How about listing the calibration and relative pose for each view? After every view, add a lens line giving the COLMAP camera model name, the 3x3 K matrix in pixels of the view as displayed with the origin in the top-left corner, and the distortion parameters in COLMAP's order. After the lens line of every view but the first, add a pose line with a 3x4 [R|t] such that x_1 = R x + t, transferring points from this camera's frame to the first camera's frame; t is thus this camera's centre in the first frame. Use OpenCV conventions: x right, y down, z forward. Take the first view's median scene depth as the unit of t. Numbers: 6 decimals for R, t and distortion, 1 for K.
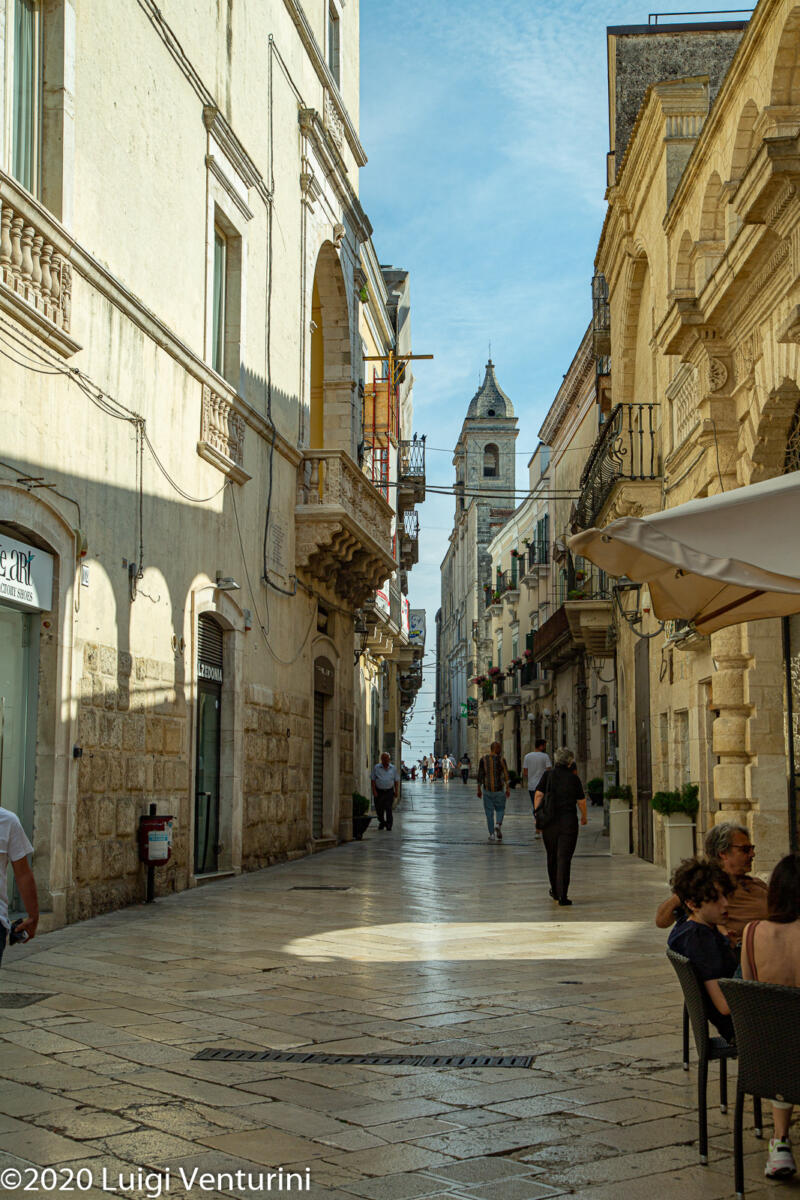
lens RADIAL K [[1718.4, 0, 400.0], [0, 1718.4, 600.6], [0, 0, 1]] dist [0.023561, 0.000000]
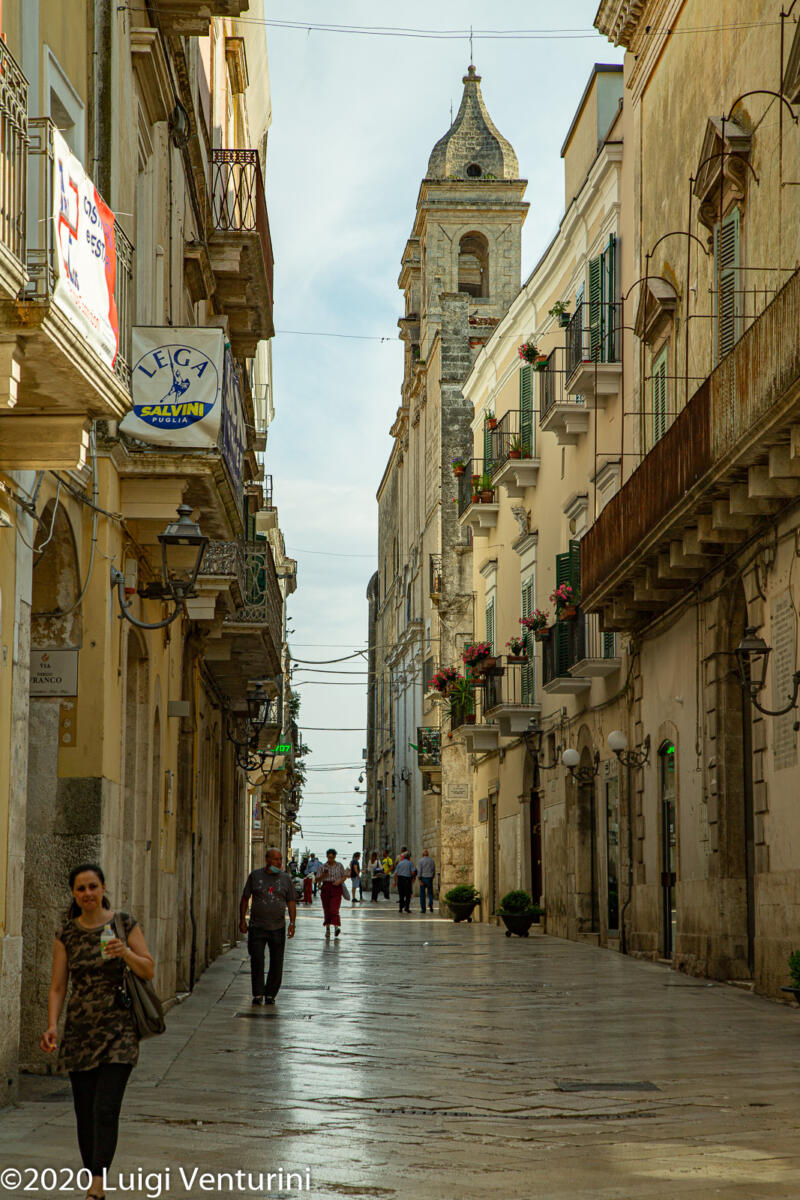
lens RADIAL K [[2737.4, 0, 400.5], [0, 2737.4, 598.7], [0, 0, 1]] dist [0.459788, 0.000000]
pose [[0.999645, 0.003085, 0.026455, 0.016918], [-0.003063, 0.999995, -0.000859, 0.026333], [-0.026458, 0.000777, 0.999650, 0.306104]]
